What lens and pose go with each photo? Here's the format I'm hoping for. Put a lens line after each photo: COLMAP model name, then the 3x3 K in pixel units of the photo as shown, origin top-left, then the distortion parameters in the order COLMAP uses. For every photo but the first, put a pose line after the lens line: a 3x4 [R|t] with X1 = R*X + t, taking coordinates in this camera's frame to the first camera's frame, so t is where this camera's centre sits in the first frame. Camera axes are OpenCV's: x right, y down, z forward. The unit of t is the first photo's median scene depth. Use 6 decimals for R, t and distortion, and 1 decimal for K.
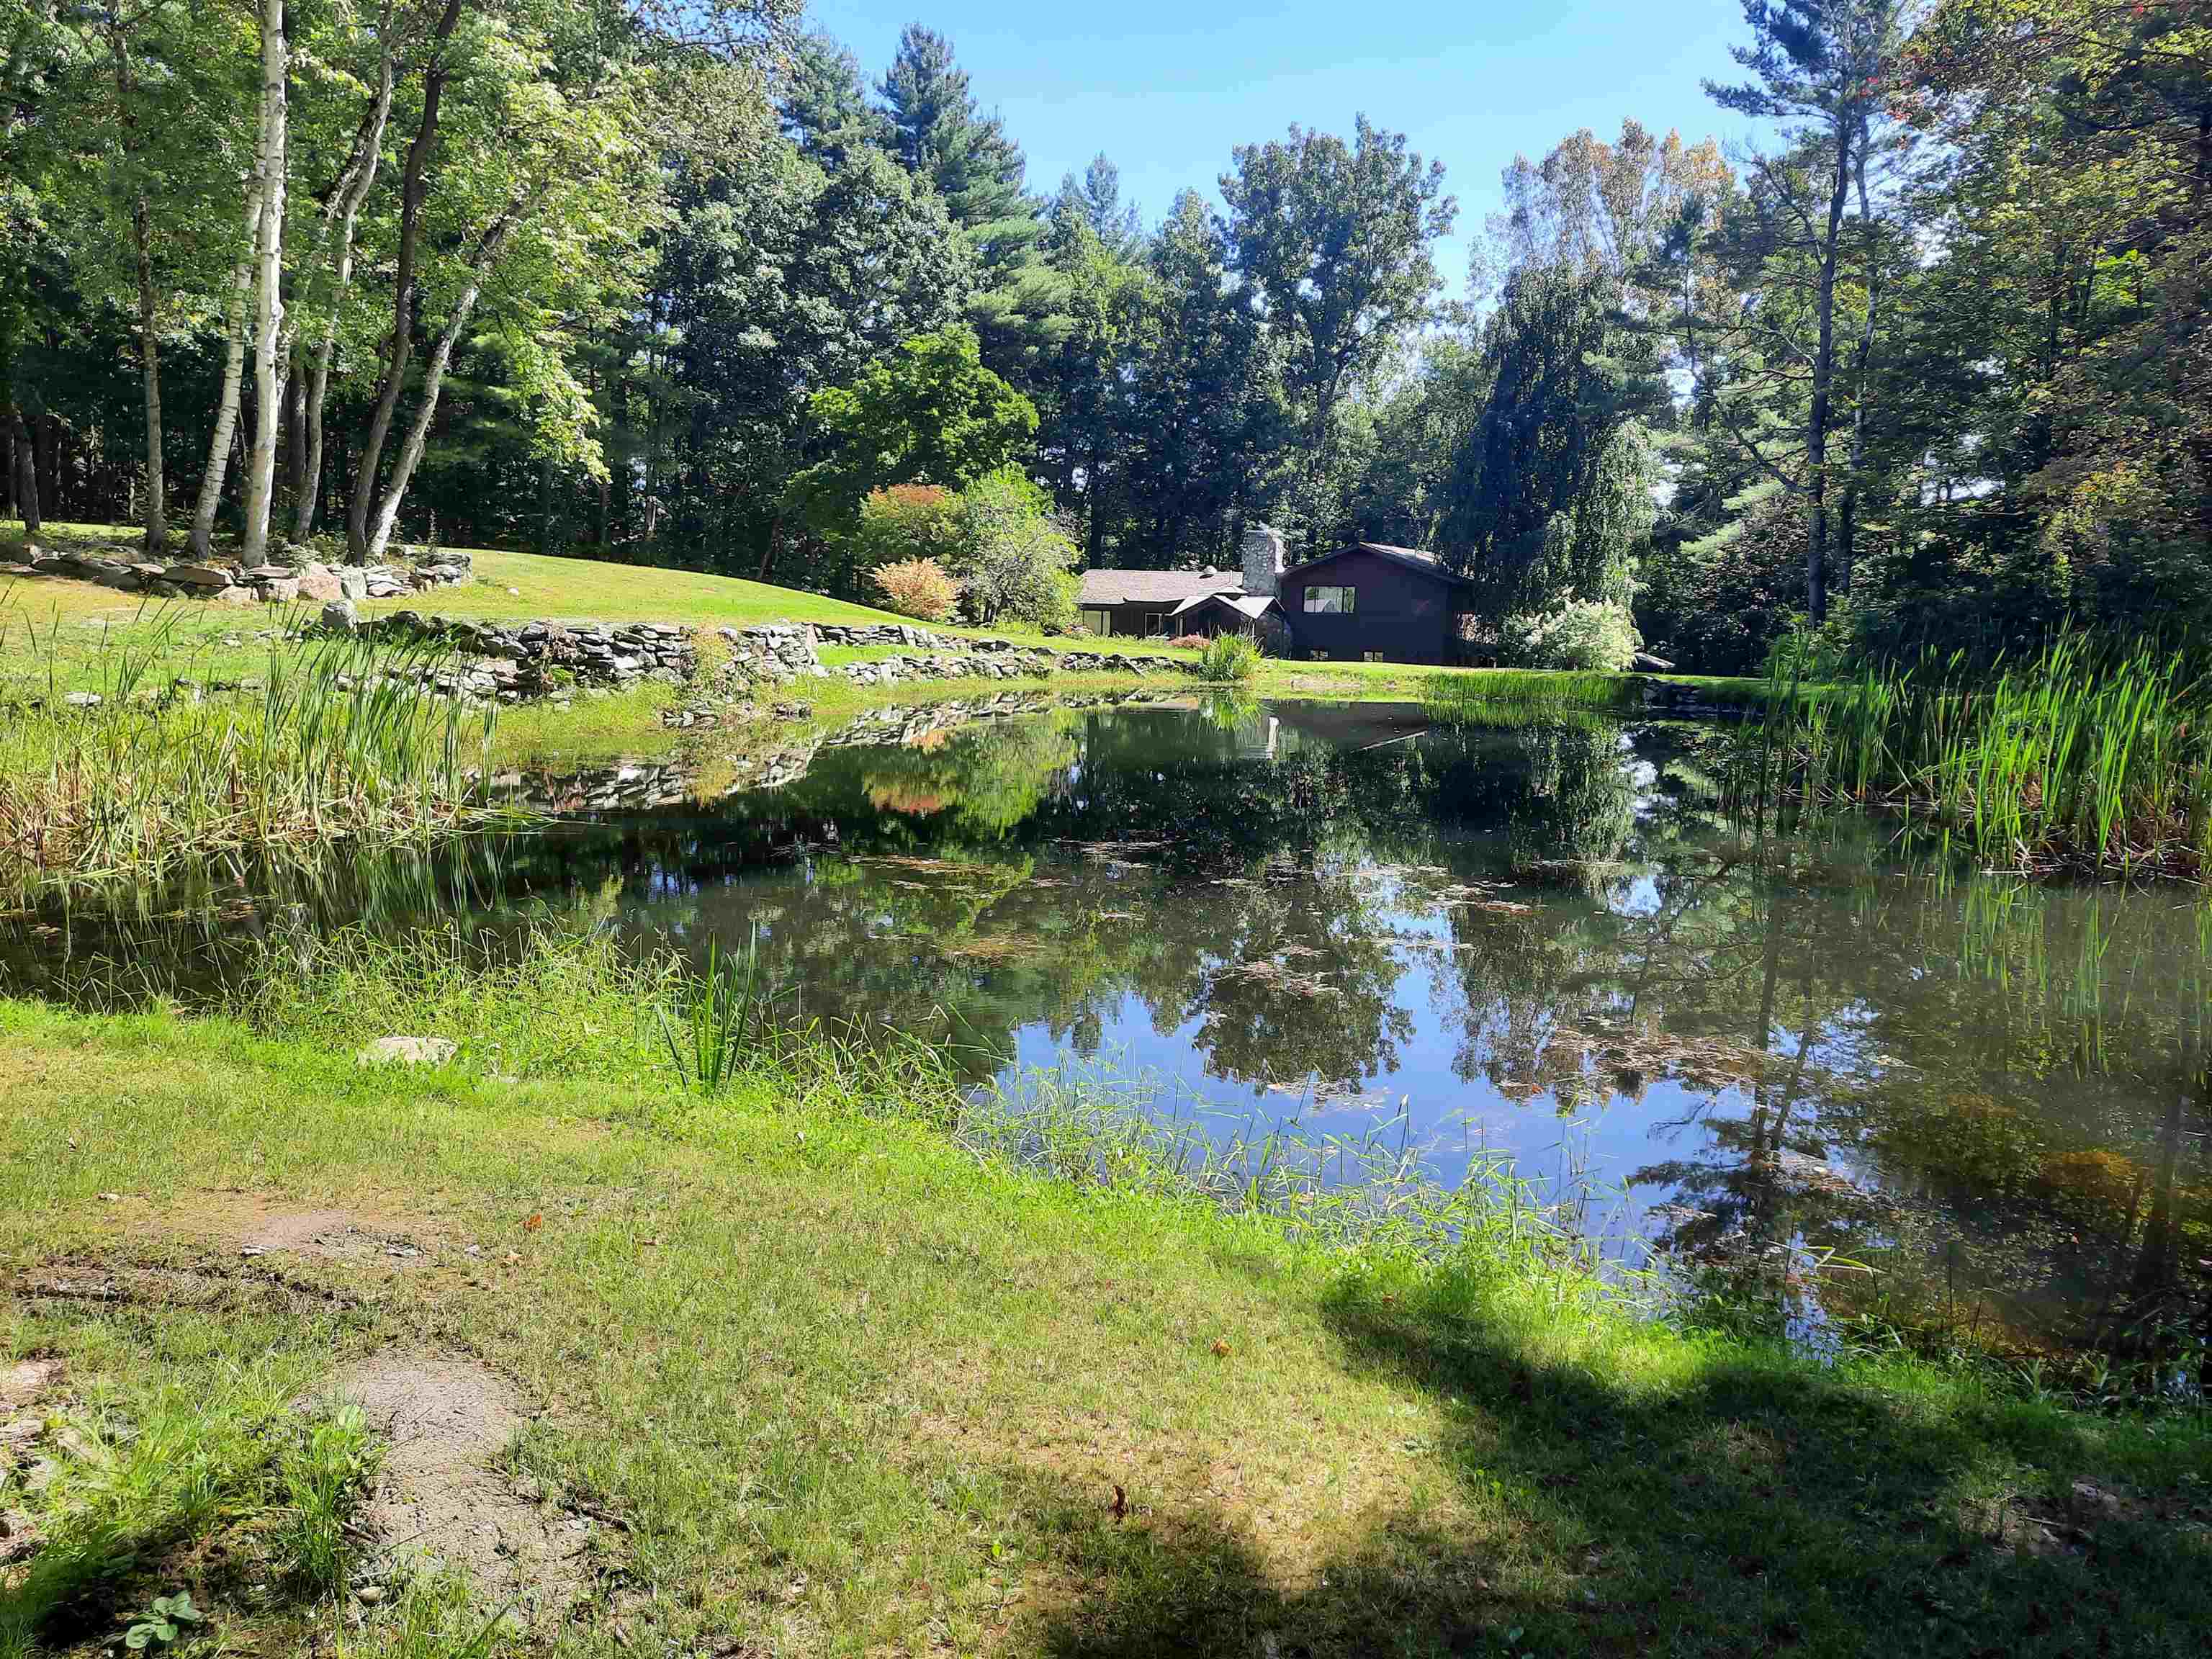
lens RADIAL K [[1618.7, 0, 1115.7], [0, 1618.7, 839.7], [0, 0, 1]] dist [0.075366, -0.064404]
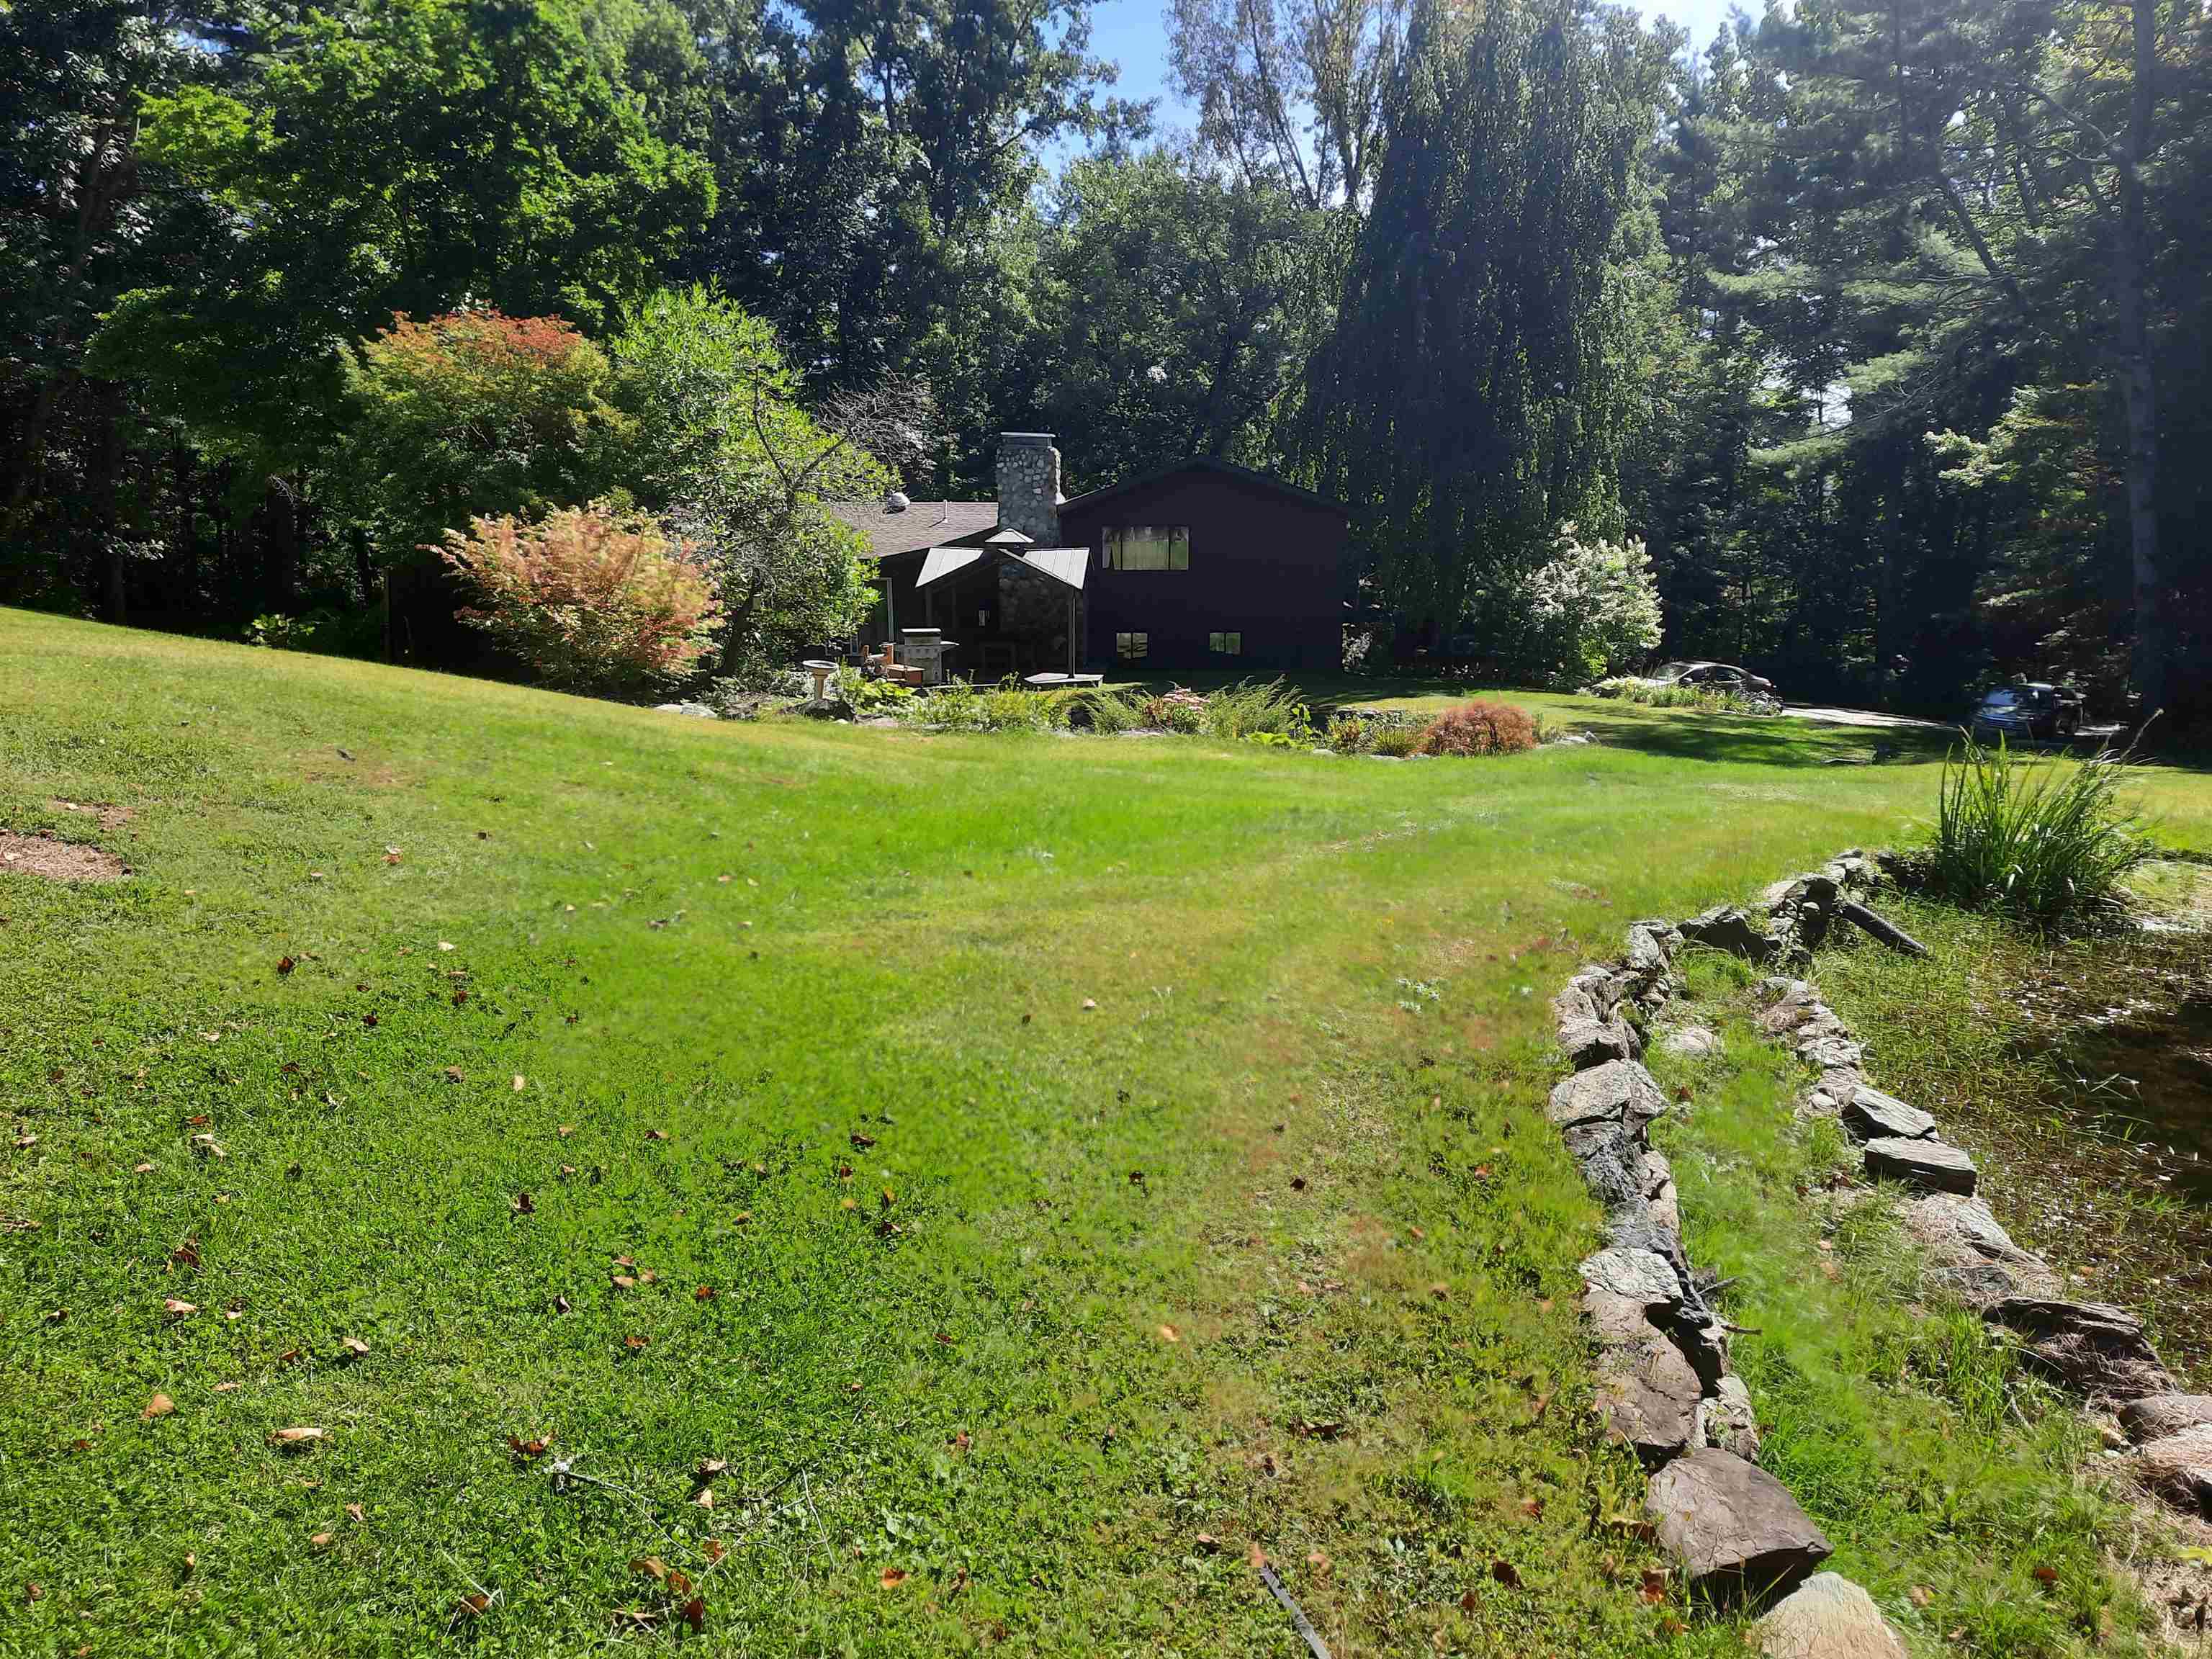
lens RADIAL K [[1618.7, 0, 1115.7], [0, 1618.7, 839.7], [0, 0, 1]] dist [0.075366, -0.064404]
pose [[0.923219, -0.100385, 0.370930, -0.117027], [0.080557, 0.994386, 0.068609, -0.083333], [-0.375735, -0.033460, 0.926123, 0.448189]]
